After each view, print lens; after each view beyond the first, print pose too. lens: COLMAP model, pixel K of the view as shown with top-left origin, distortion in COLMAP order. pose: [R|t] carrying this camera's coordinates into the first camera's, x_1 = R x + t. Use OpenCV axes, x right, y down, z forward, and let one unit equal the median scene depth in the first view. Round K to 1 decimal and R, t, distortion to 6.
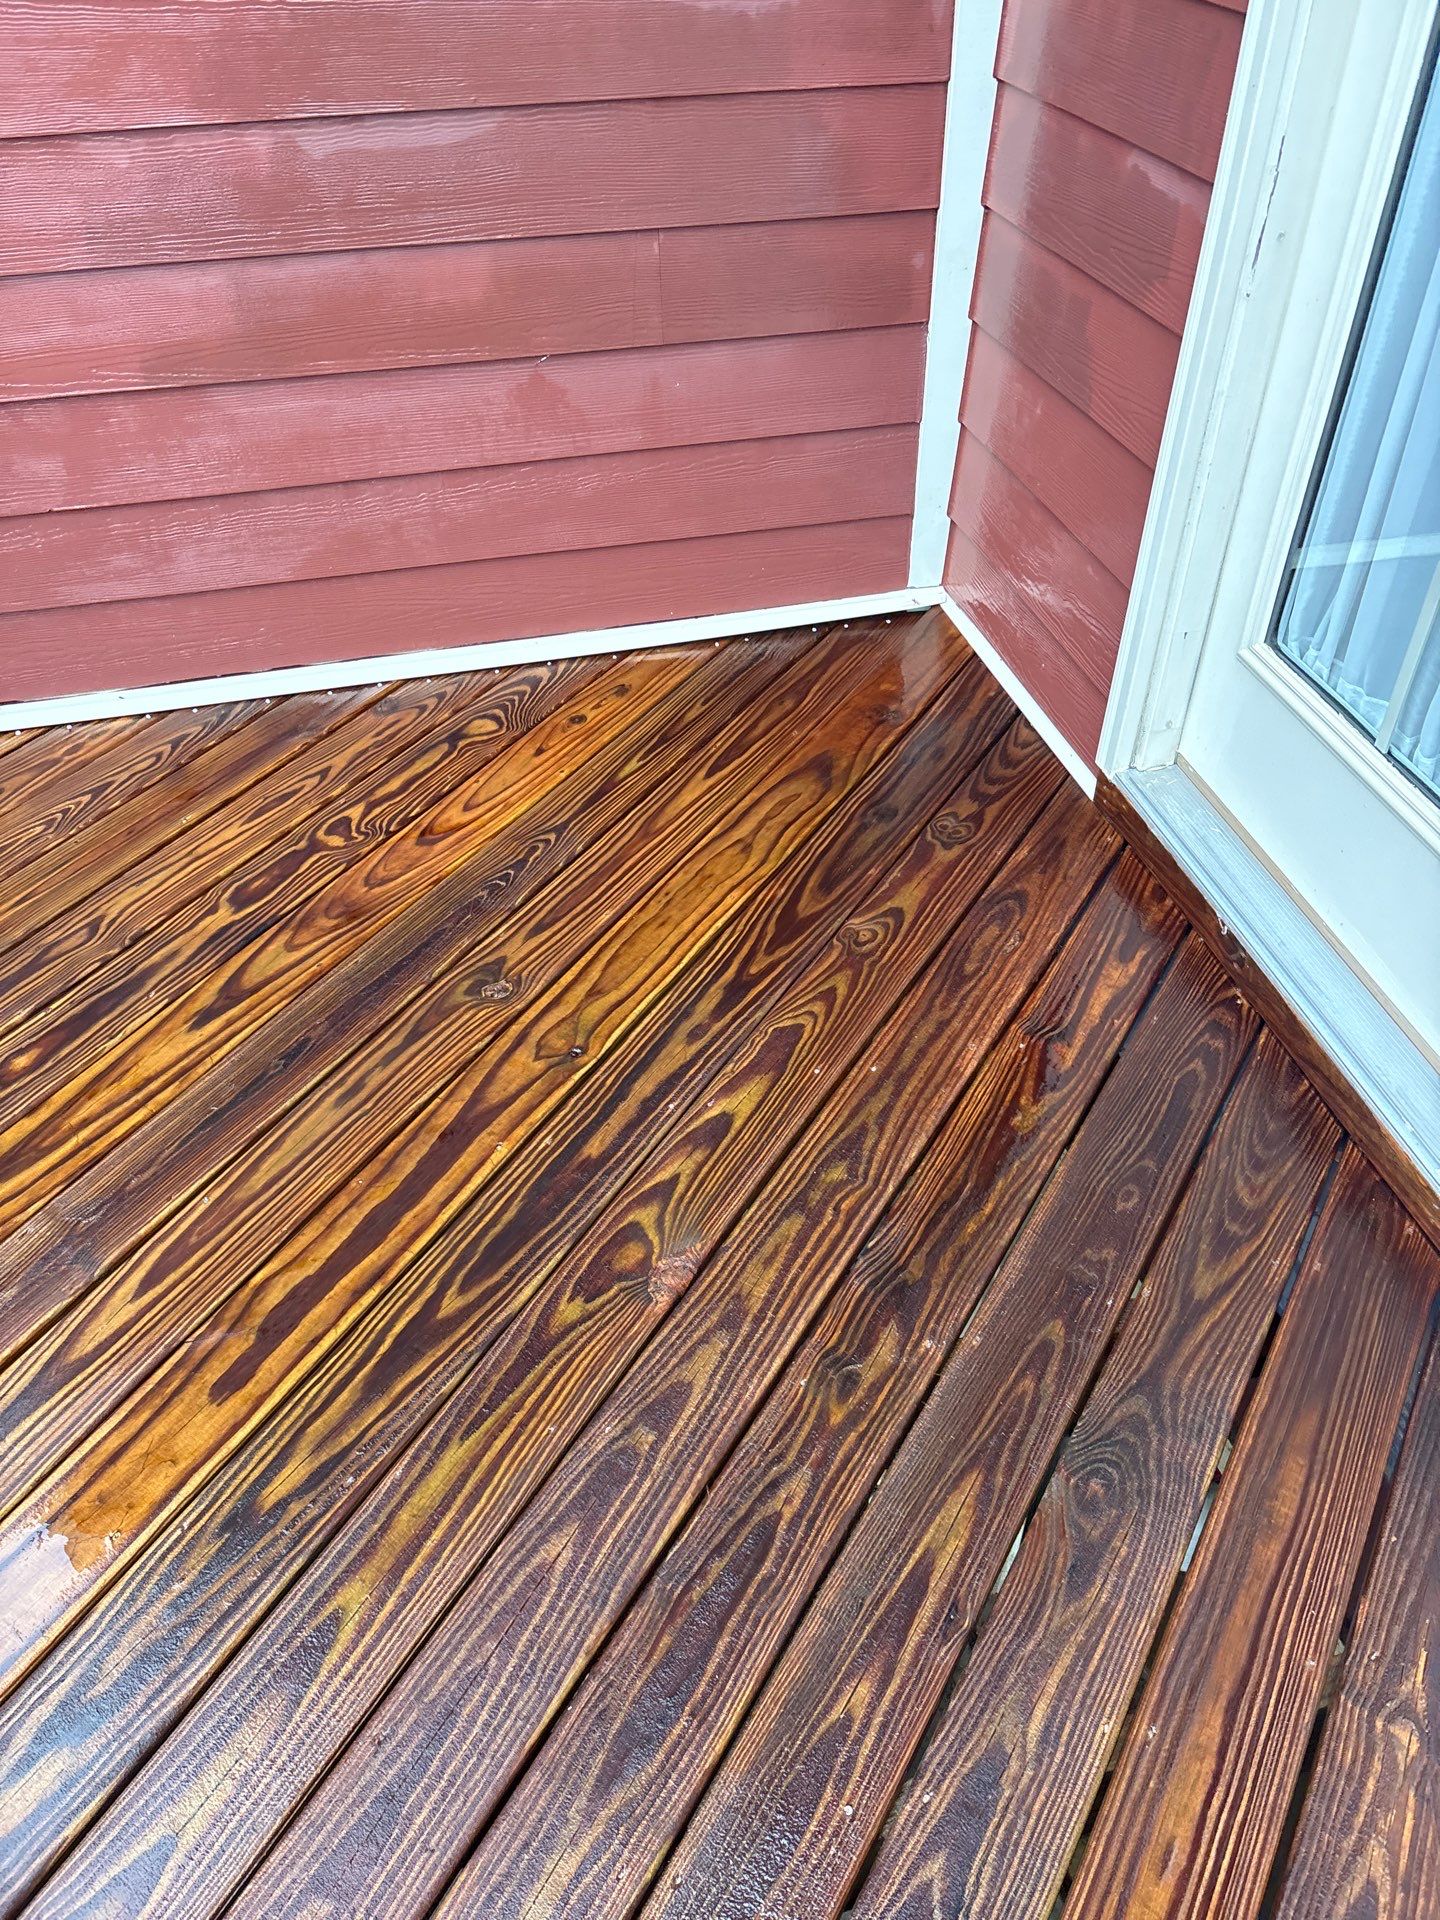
lens RADIAL K [[1444.8, 0, 719.6], [0, 1444.8, 958.1], [0, 0, 1]] dist [0.045028, -0.047466]
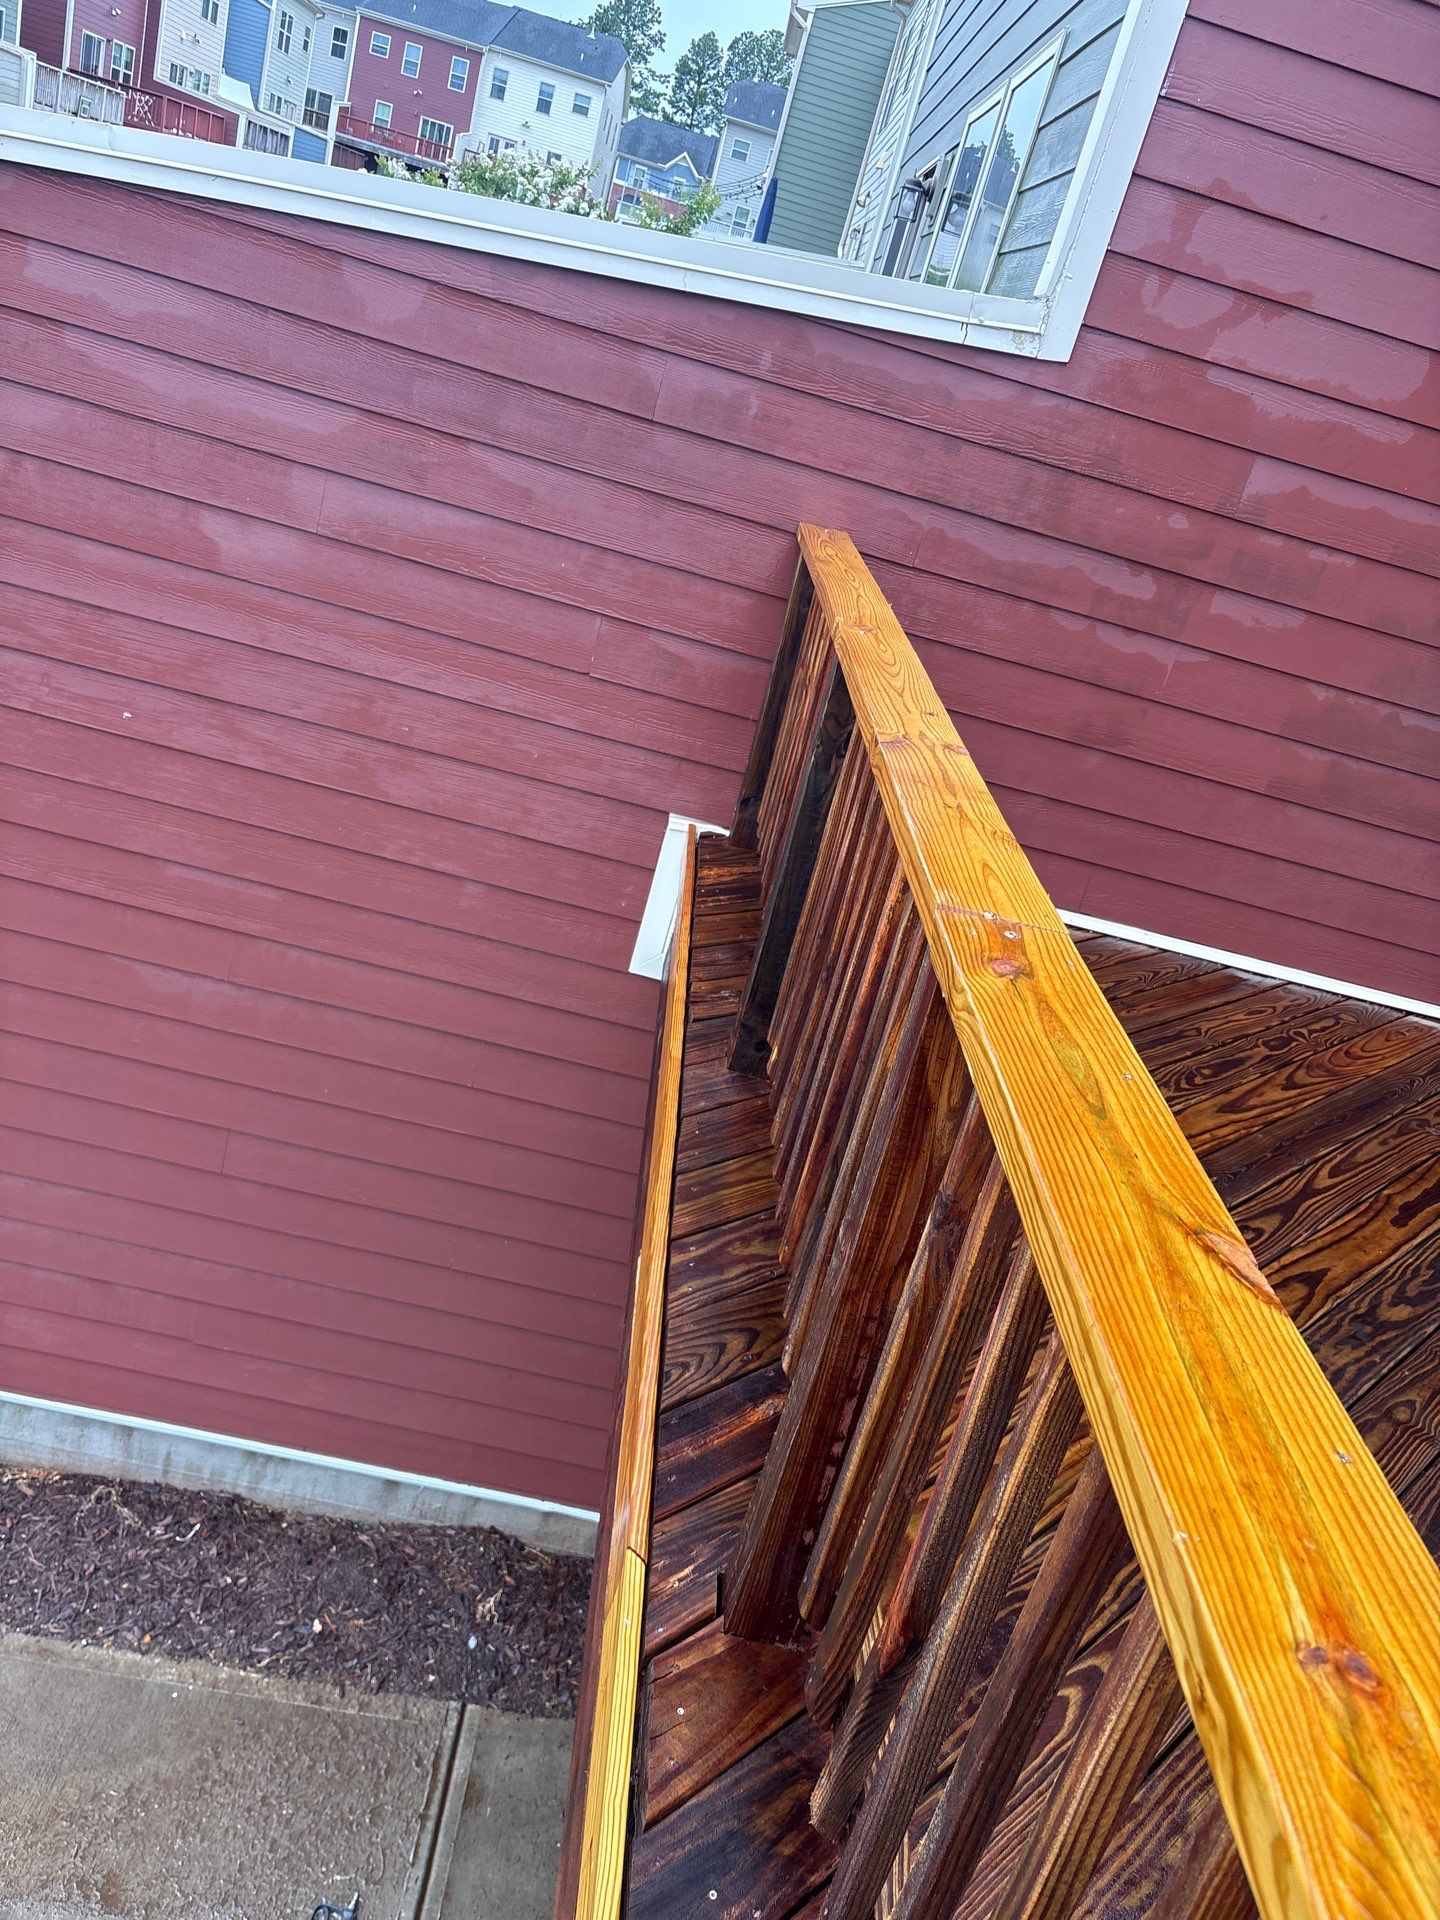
lens RADIAL K [[1444.8, 0, 722.0], [0, 1444.8, 963.0], [0, 0, 1]] dist [0.045028, -0.047466]
pose [[0.929849, 0.342103, -0.135448, -0.719012], [-0.367073, 0.887787, -0.277654, 0.597974], [0.025262, 0.307896, 0.951085, -0.764940]]
